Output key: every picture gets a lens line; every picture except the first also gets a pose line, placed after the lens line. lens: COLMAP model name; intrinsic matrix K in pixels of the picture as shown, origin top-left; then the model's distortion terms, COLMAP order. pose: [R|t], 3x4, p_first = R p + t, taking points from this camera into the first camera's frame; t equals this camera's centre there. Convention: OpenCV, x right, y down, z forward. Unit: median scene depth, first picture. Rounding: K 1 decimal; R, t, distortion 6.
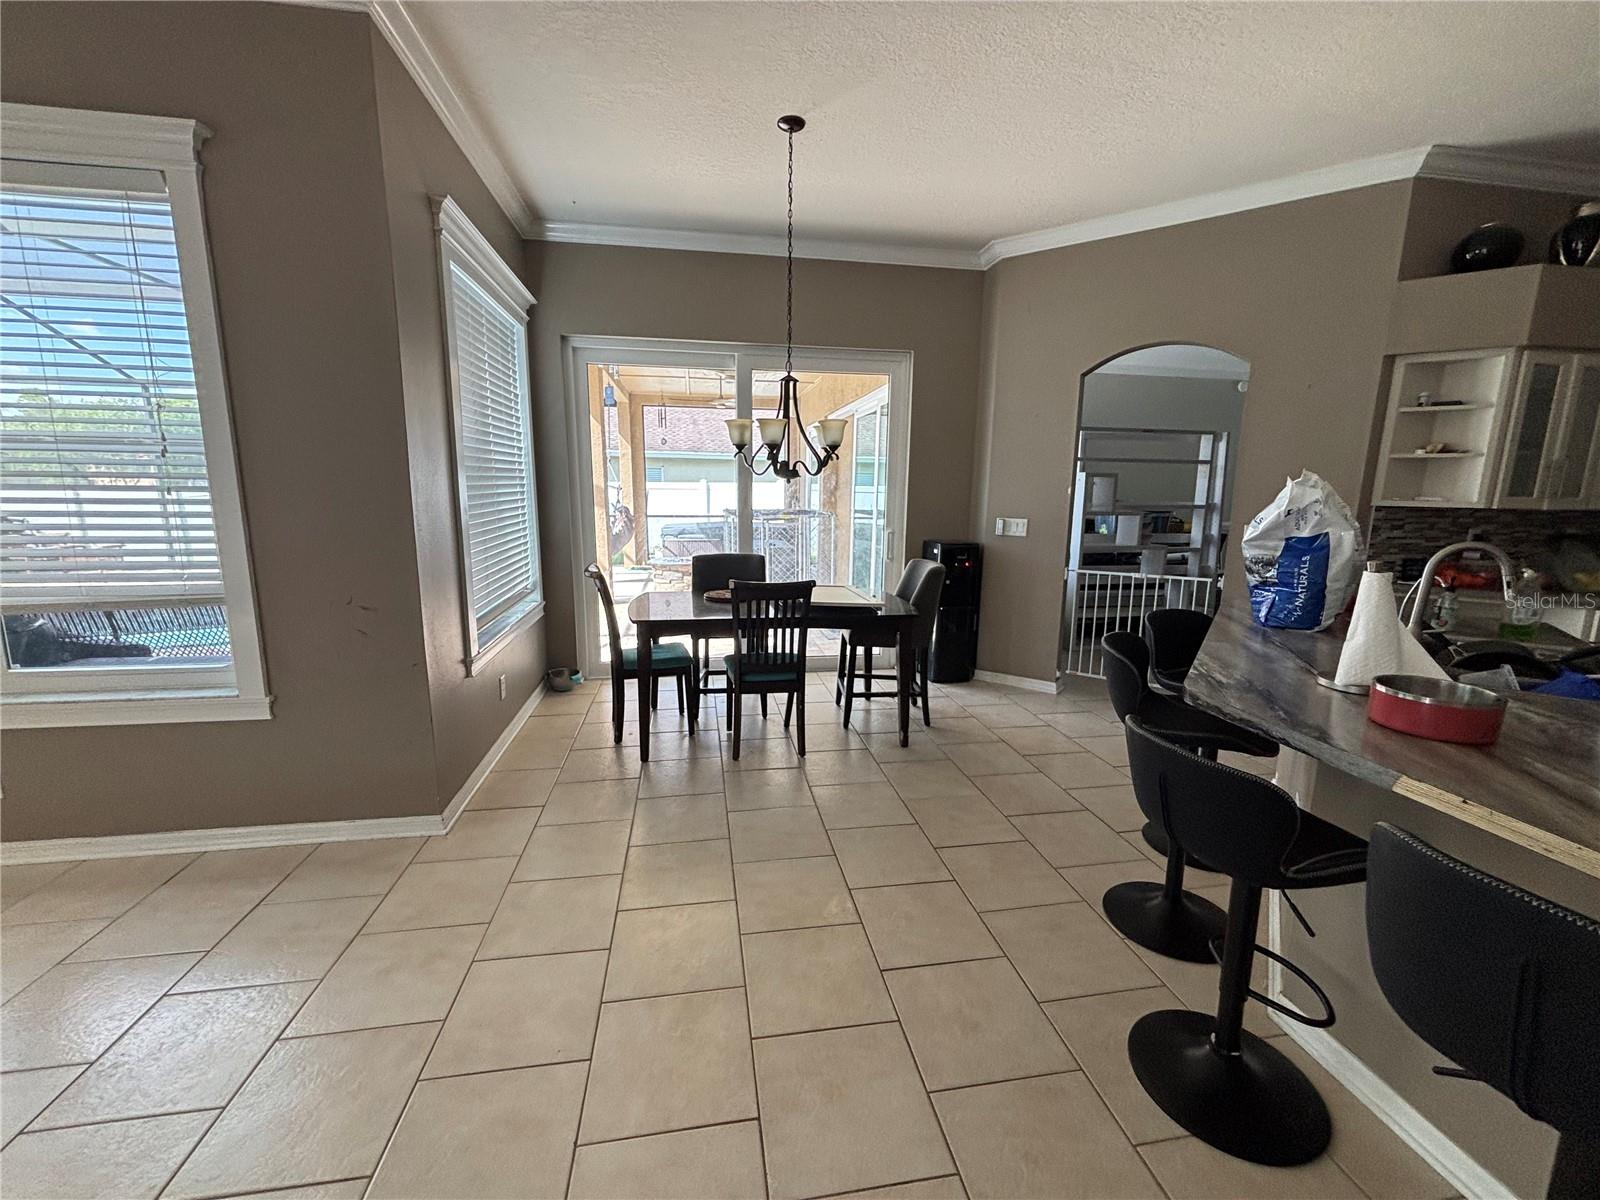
lens RADIAL K [[651.2, 0, 799.0], [0, 651.2, 600.6], [0, 0, 1]] dist [0.021998, 0.000107]
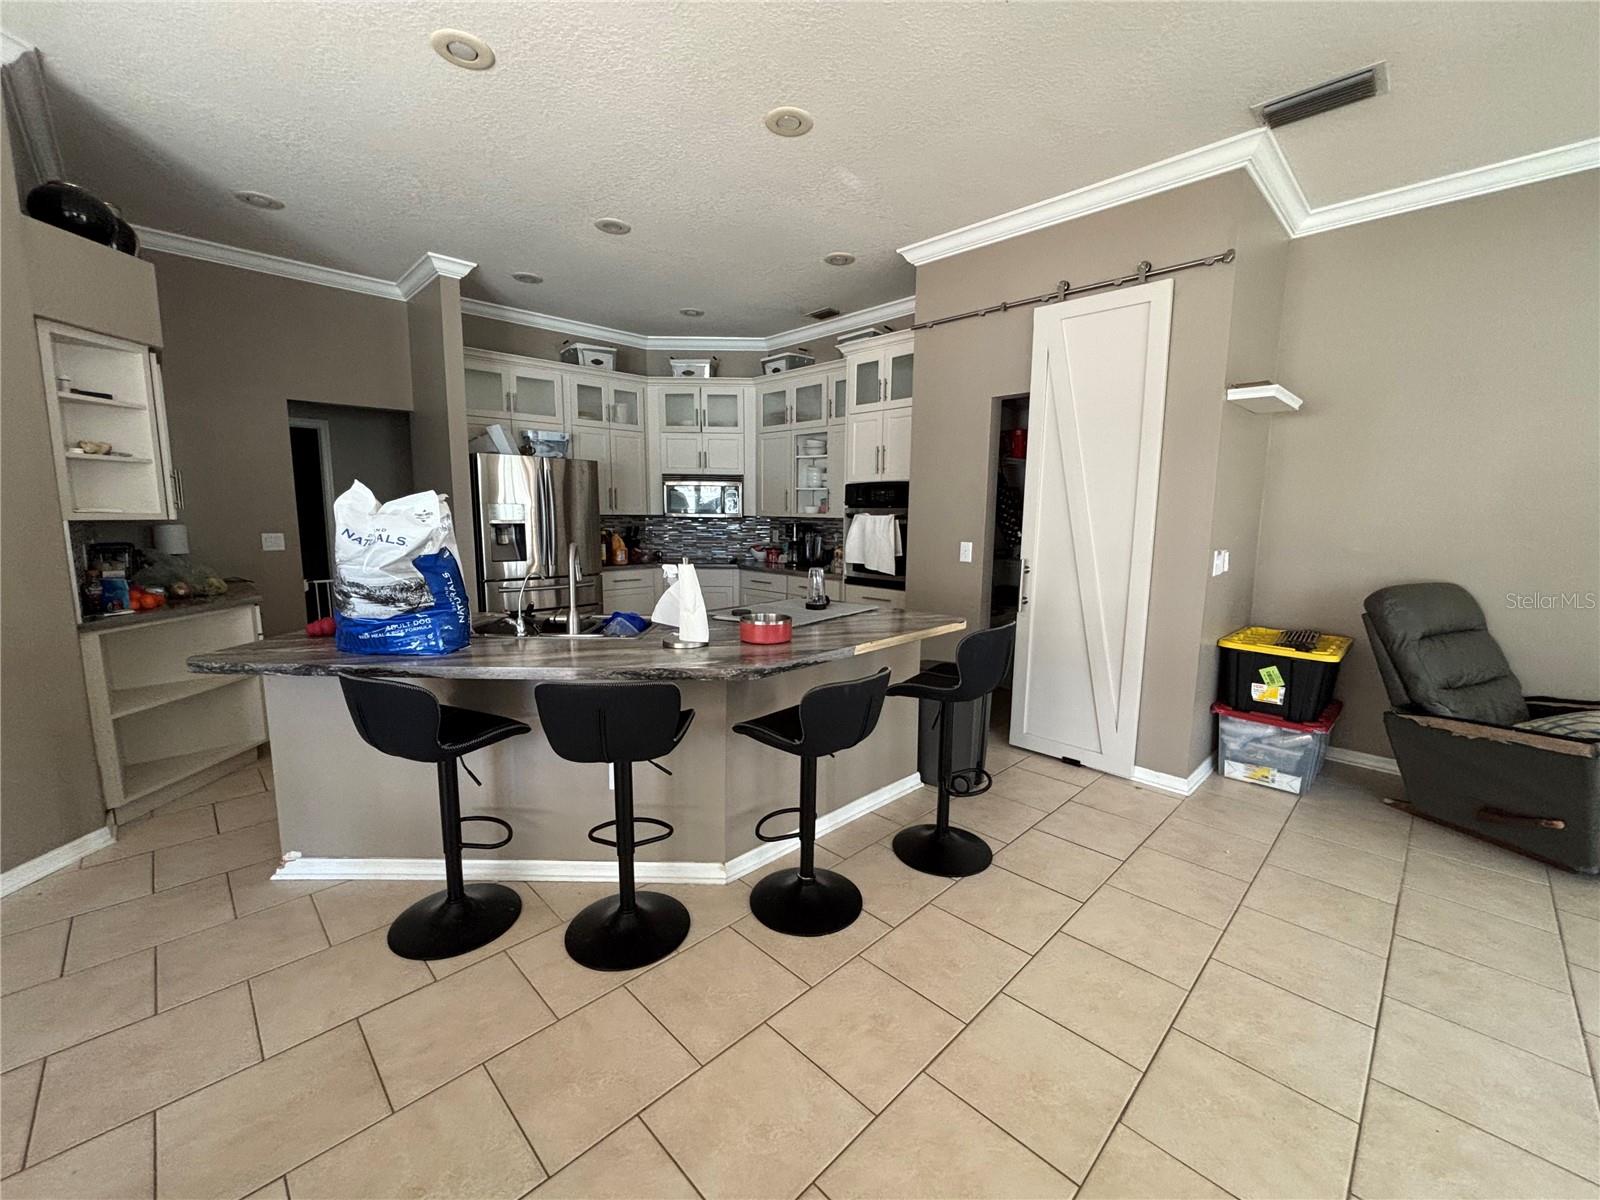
lens RADIAL K [[651.2, 0, 813.2], [0, 651.2, 603.7], [0, 0, 1]] dist [0.021998, 0.000107]
pose [[-0.576709, -0.130193, 0.806509, -0.327243], [0.116511, 0.964021, 0.238933, -0.197065], [-0.808599, 0.231762, -0.540791, 1.098570]]
